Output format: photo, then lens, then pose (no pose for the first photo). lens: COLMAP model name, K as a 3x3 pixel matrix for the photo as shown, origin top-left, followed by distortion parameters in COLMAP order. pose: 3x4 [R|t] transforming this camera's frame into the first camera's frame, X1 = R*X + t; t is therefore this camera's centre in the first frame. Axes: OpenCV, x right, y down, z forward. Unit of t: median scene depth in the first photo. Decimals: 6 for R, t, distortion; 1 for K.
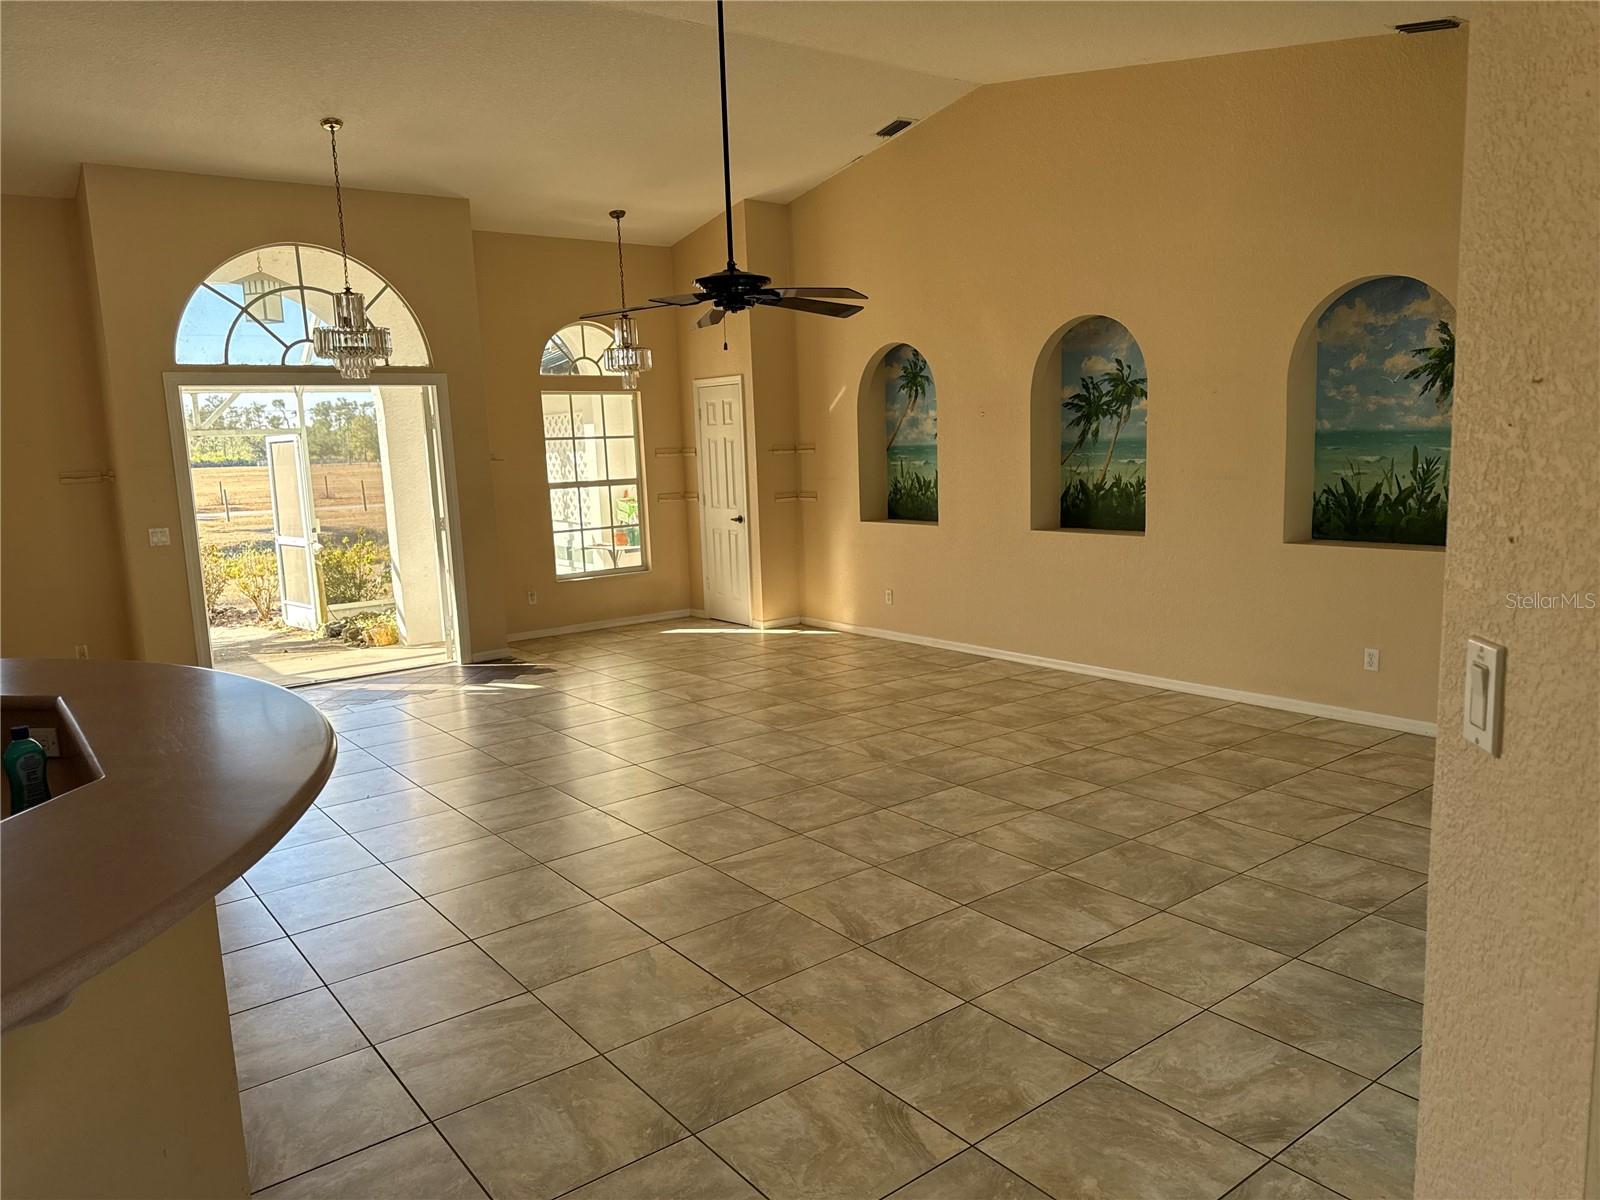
lens RADIAL K [[1124.3, 0, 802.6], [0, 1124.3, 603.1], [0, 0, 1]] dist [0.051663, -0.020030]
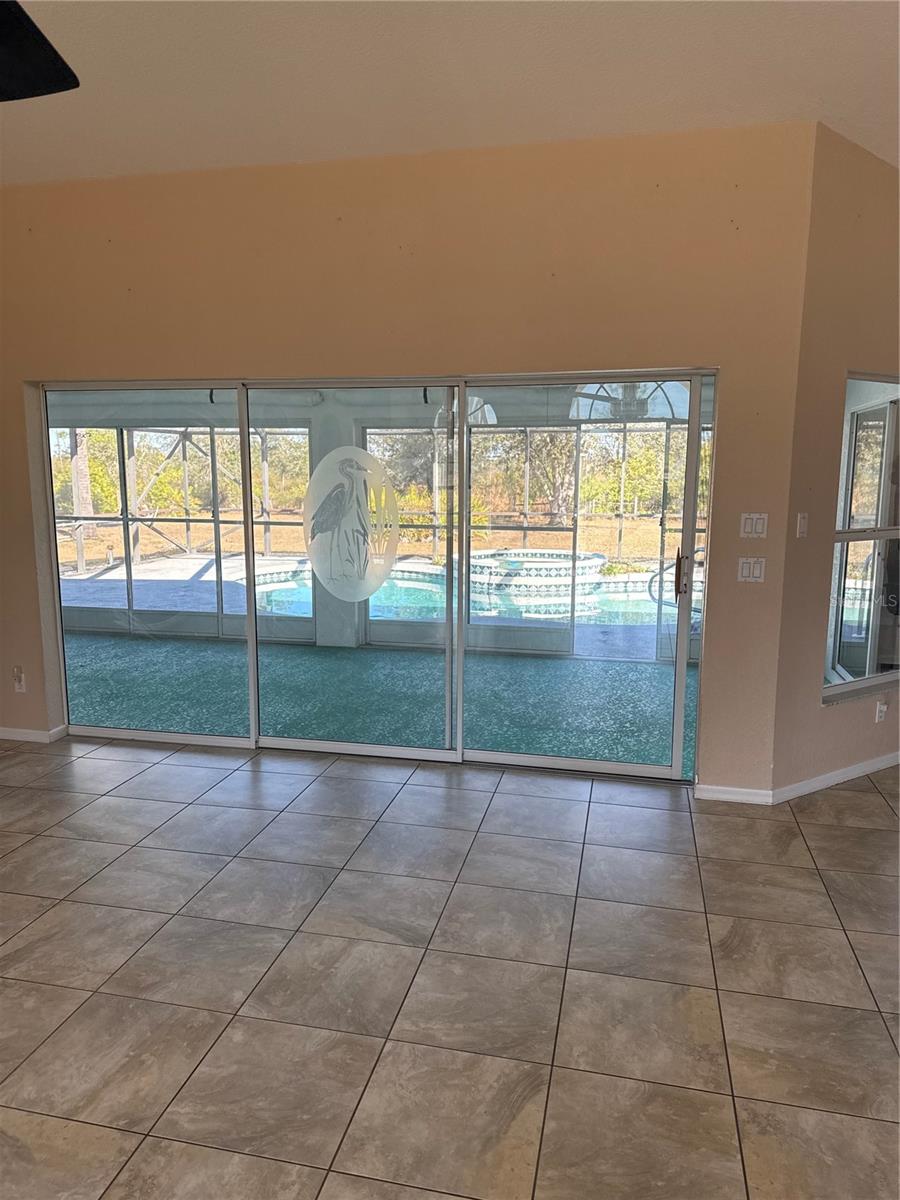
lens RADIAL K [[843.2, 0, 447.1], [0, 843.2, 596.0], [0, 0, 1]] dist [0.051663, -0.020030]
pose [[-0.637083, -0.087248, 0.765842, -0.368779], [0.125249, 0.968651, 0.214544, -0.191067], [-0.760551, 0.232603, -0.606183, 1.404777]]
